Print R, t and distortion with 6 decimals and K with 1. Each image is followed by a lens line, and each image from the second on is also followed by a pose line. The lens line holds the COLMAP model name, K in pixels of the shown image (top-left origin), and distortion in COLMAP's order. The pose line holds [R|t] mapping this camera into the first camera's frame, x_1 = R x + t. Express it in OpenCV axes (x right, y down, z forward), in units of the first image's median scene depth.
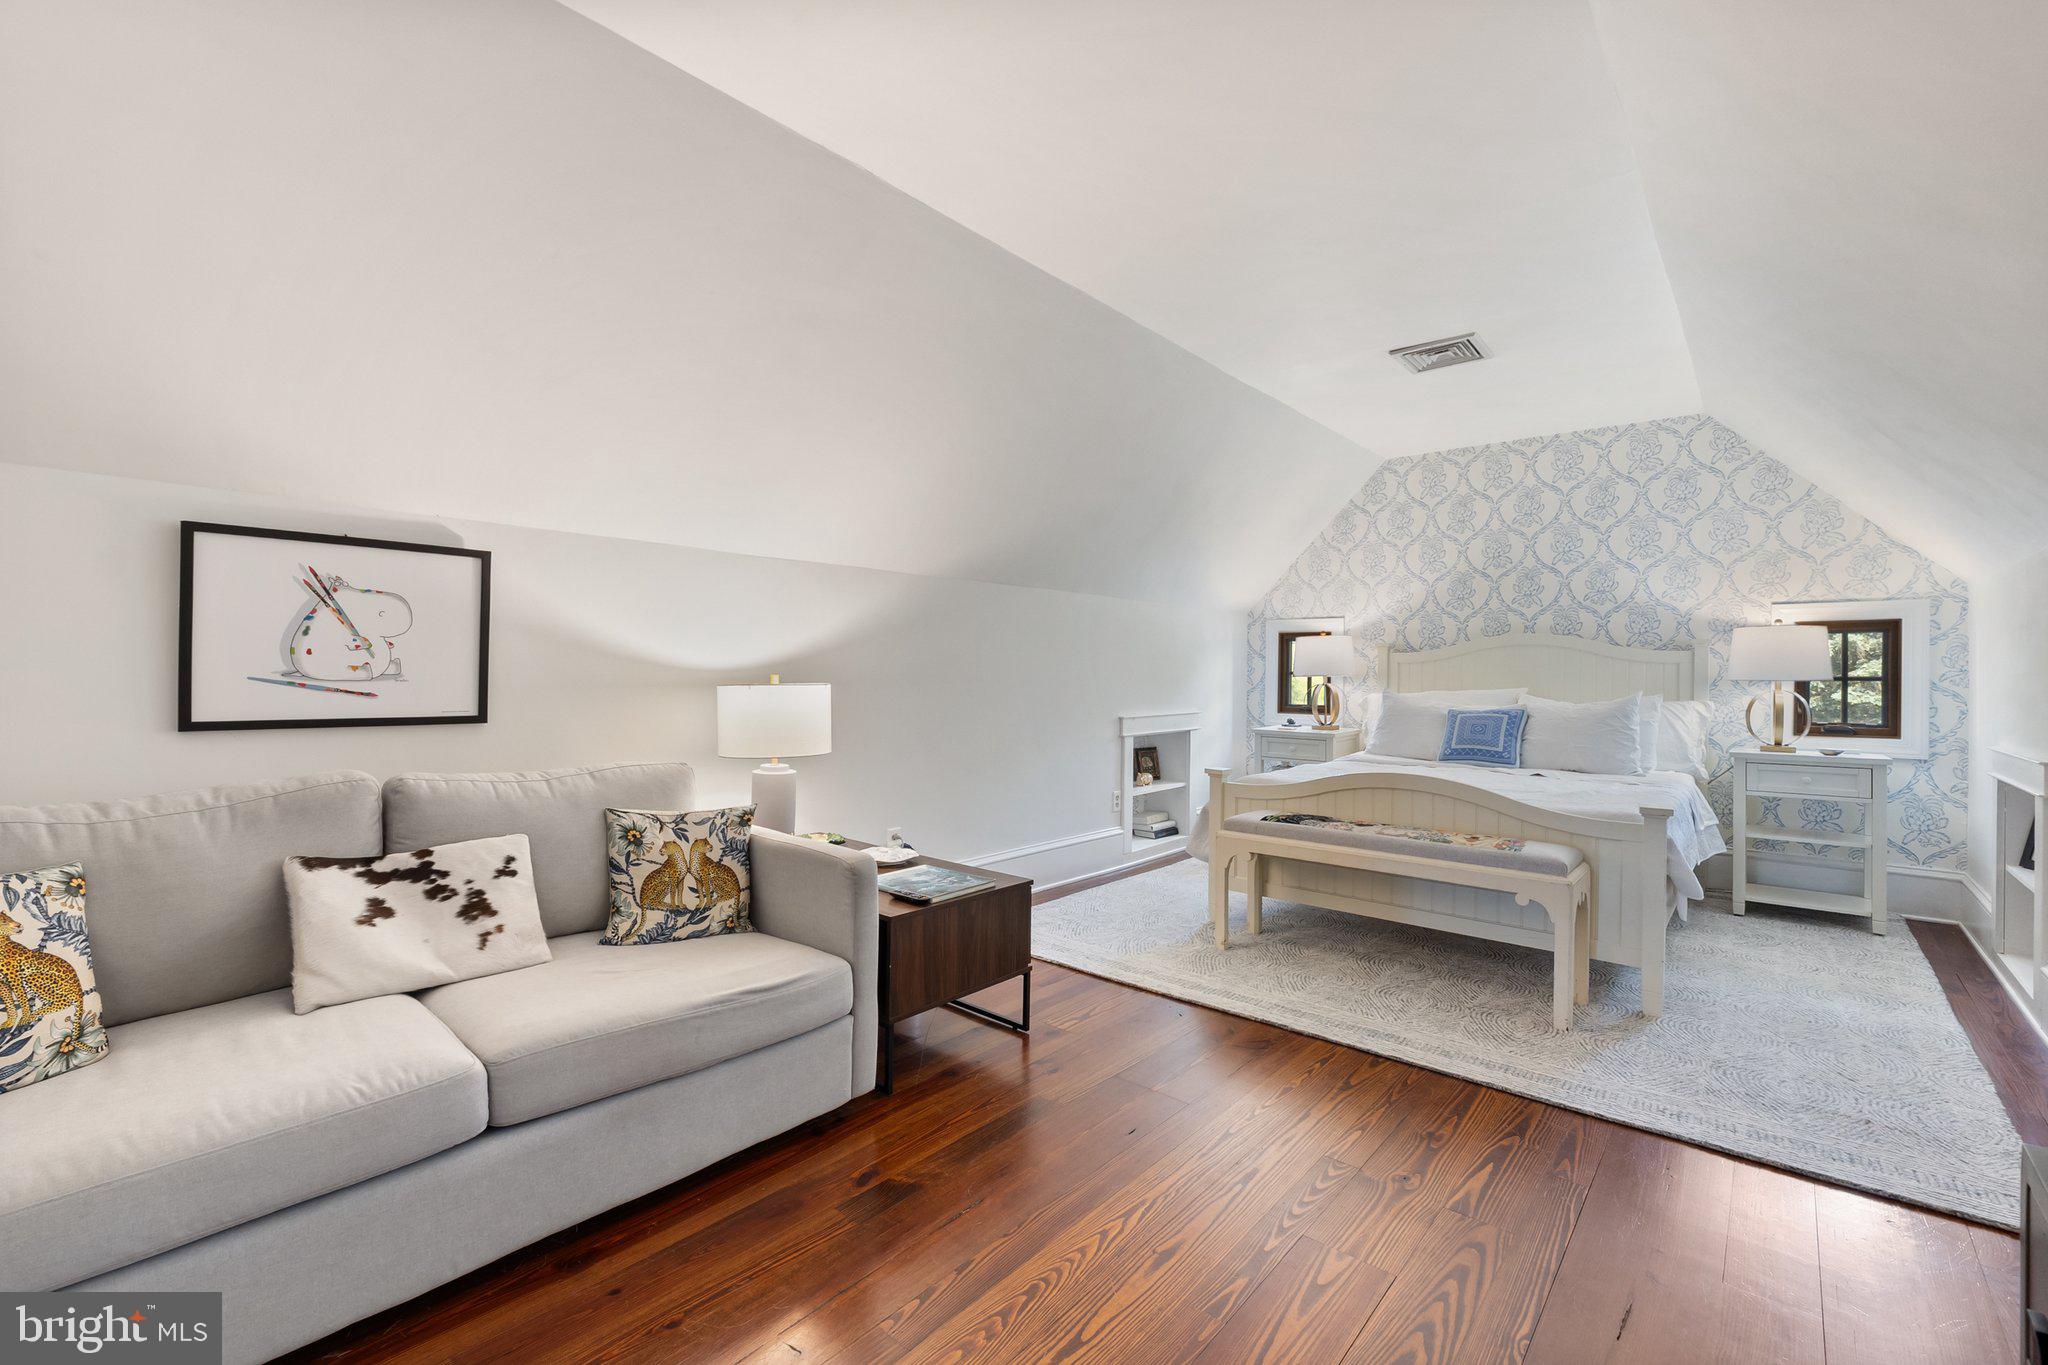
lens RADIAL K [[880.8, 0, 1014.7], [0, 880.8, 668.3], [0, 0, 1]] dist [-0.004562, -0.000511]
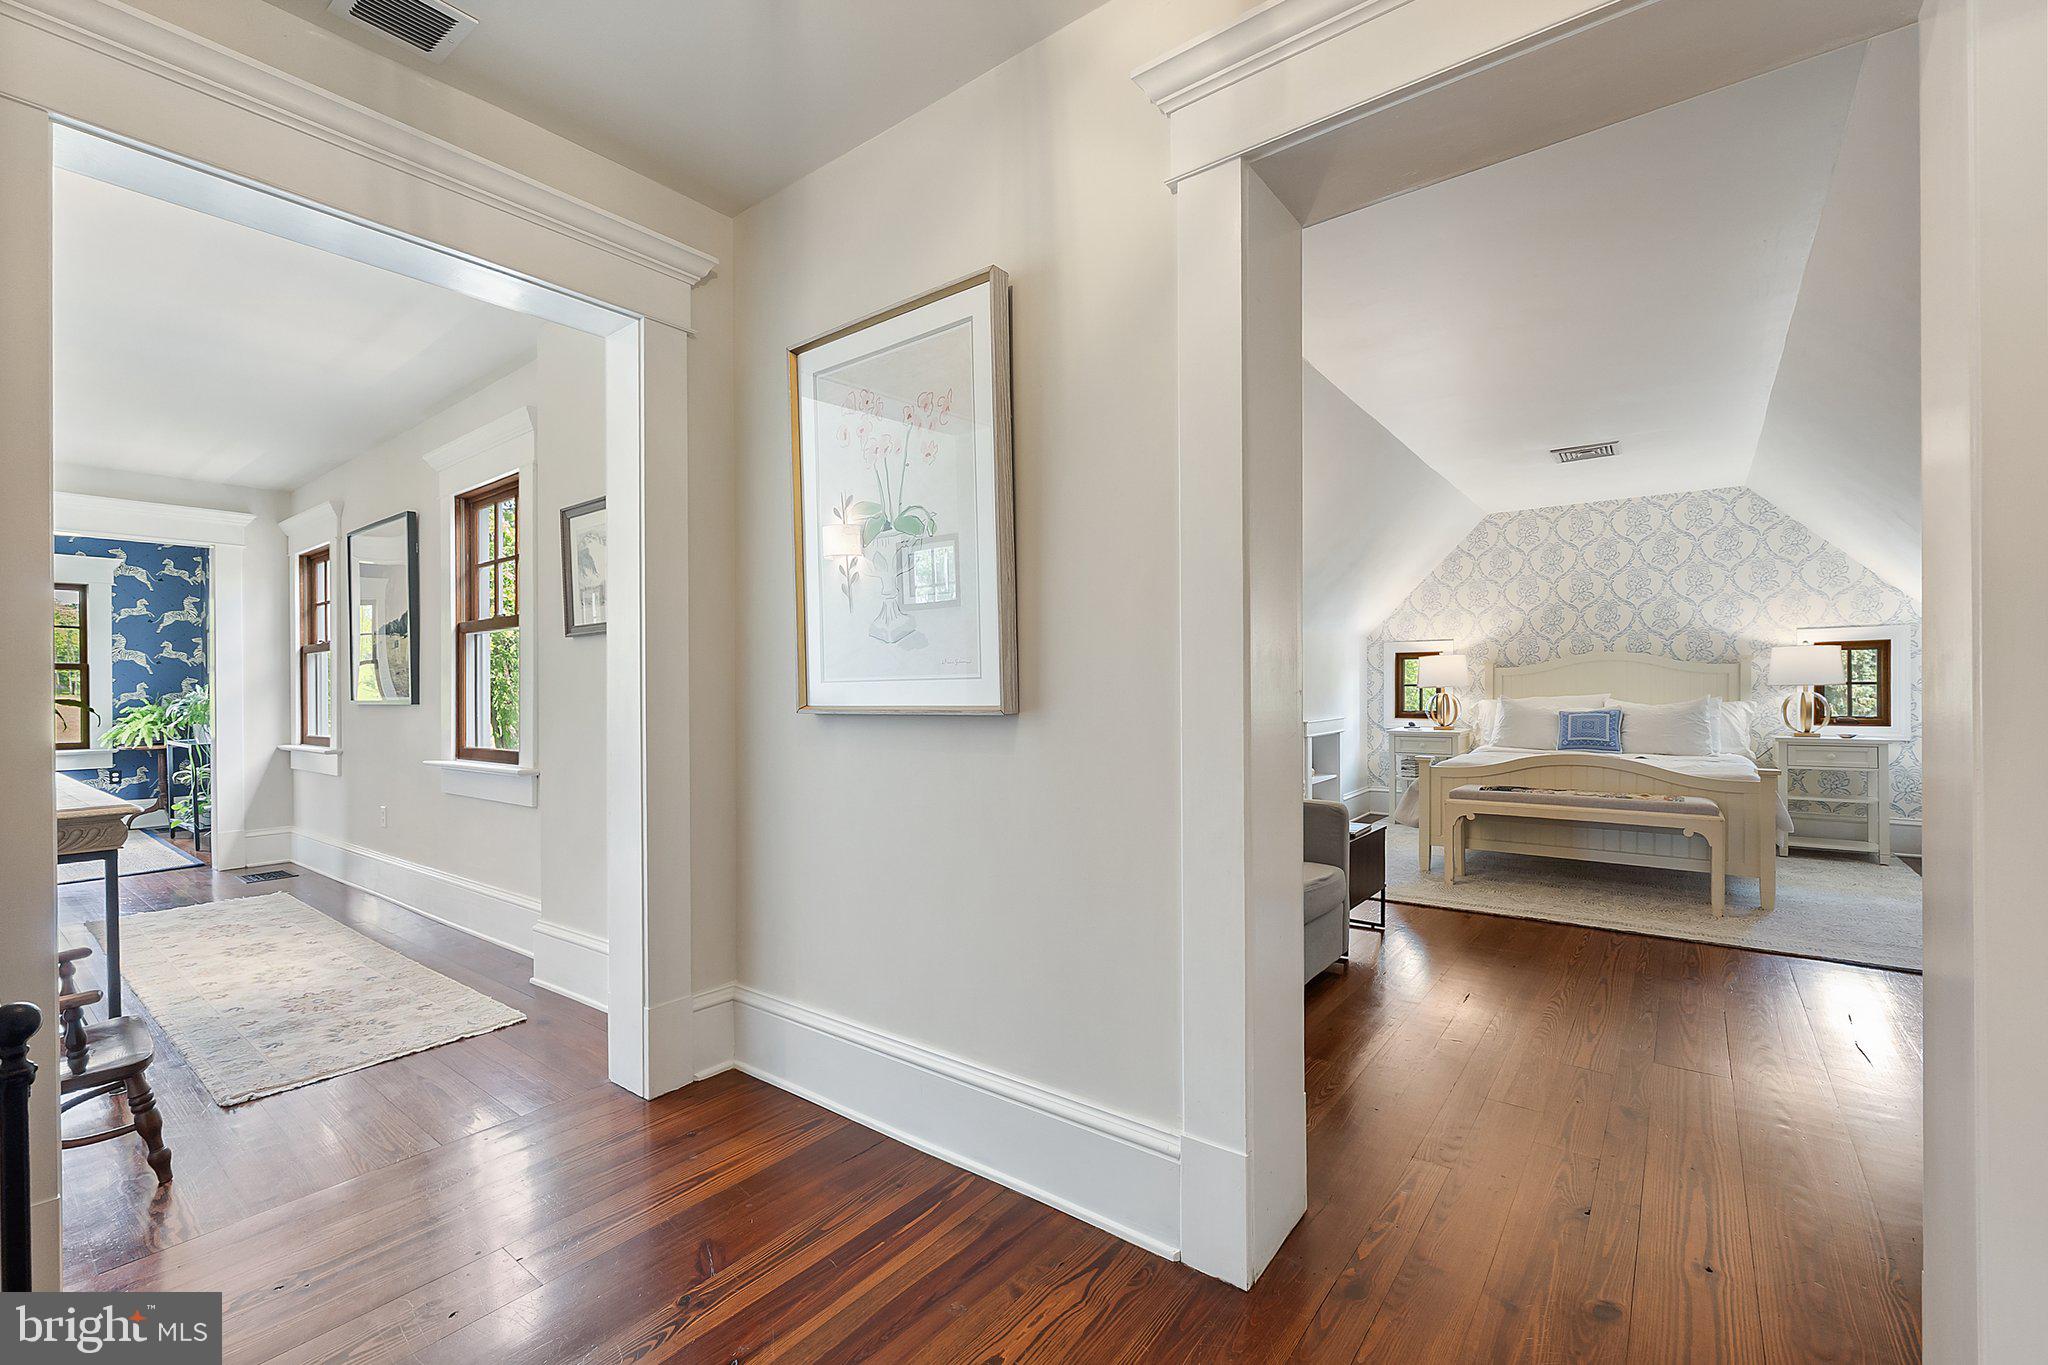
lens RADIAL K [[880.8, 0, 1026.4], [0, 880.8, 687.7], [0, 0, 1]] dist [-0.004562, -0.000511]
pose [[0.997458, -0.014047, 0.069864, -0.403474], [0.013861, 0.999899, 0.003147, -0.003022], [-0.069901, -0.002170, 0.997552, -0.257563]]
